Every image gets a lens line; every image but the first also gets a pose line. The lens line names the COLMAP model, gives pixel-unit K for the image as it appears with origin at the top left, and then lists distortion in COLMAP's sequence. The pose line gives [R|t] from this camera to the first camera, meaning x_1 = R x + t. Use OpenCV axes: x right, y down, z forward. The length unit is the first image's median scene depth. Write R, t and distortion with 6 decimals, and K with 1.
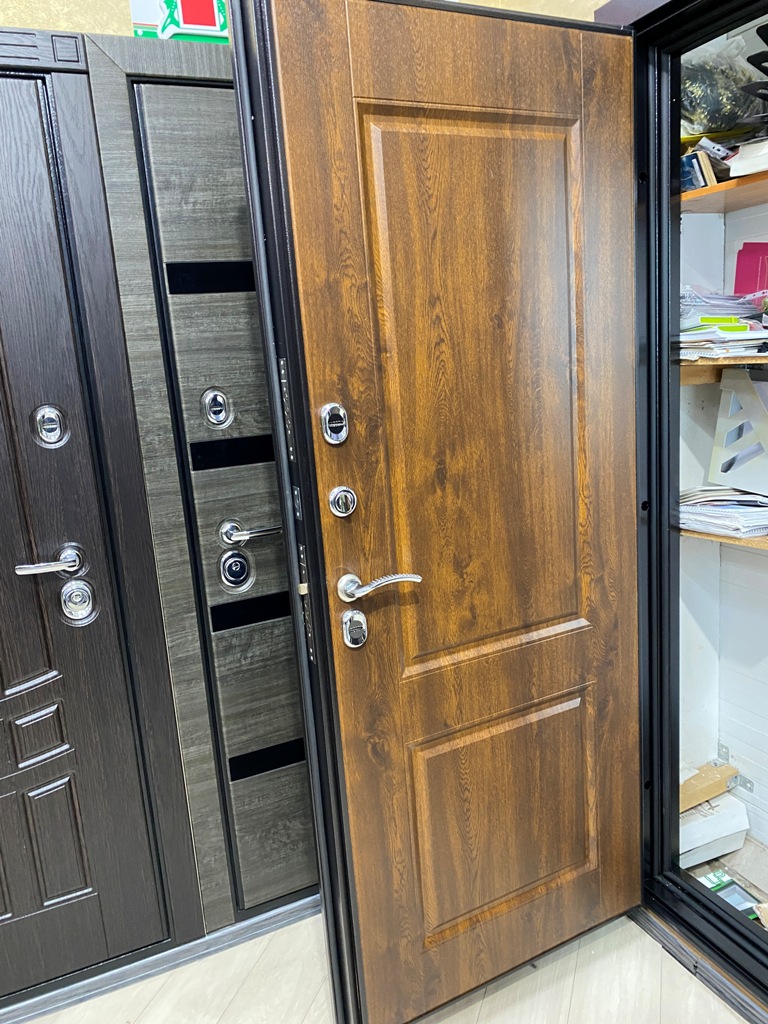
lens RADIAL K [[773.8, 0, 378.3], [0, 773.8, 517.2], [0, 0, 1]] dist [0.005920, -0.013803]
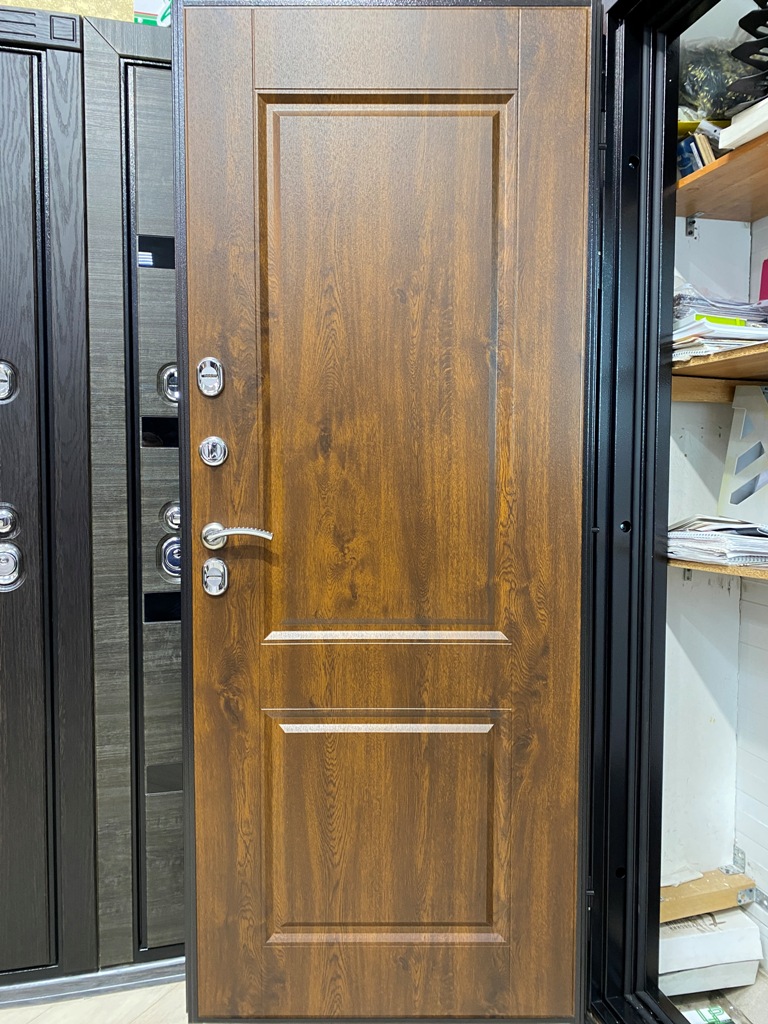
lens RADIAL K [[773.8, 0, 388.1], [0, 773.8, 506.1], [0, 0, 1]] dist [0.005920, -0.013803]
pose [[0.983253, 0.088973, -0.159050, 0.216465], [-0.110257, 0.985308, -0.130429, 0.103417], [0.145108, 0.145781, 0.978617, 0.110858]]
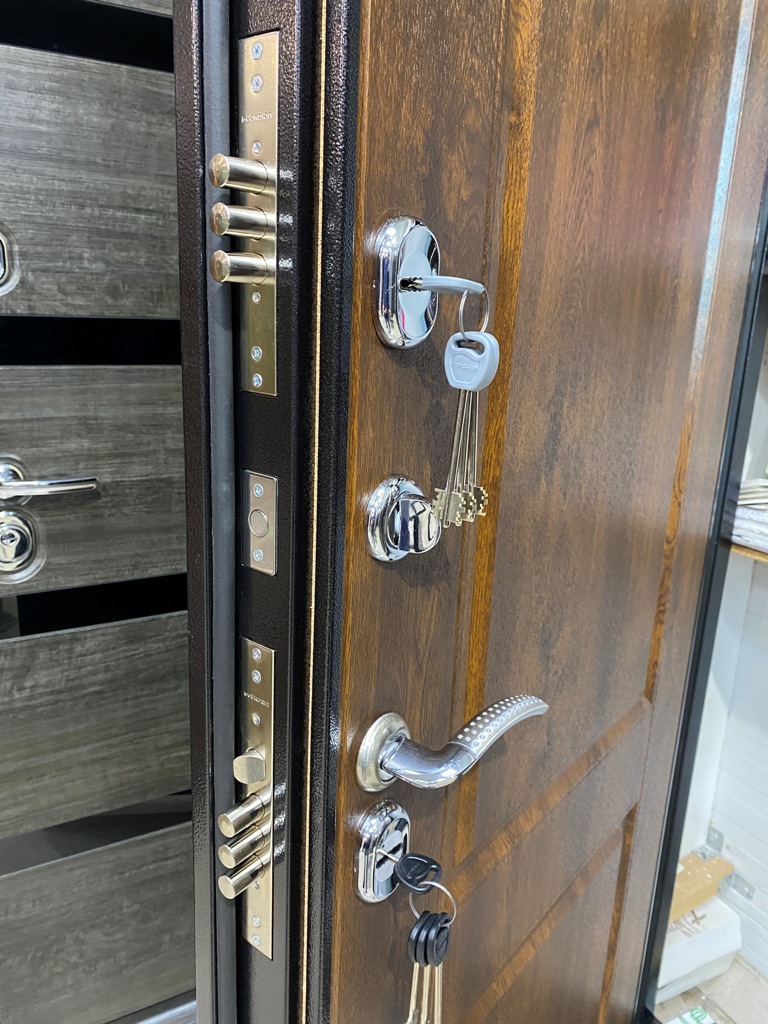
lens RADIAL K [[773.8, 0, 387.6], [0, 773.8, 501.5], [0, 0, 1]] dist [0.005920, -0.013803]
pose [[0.988585, 0.094839, 0.117068, 0.027809], [-0.100735, 0.993872, 0.045511, -0.019943], [-0.112034, -0.056784, 0.992081, 0.395322]]
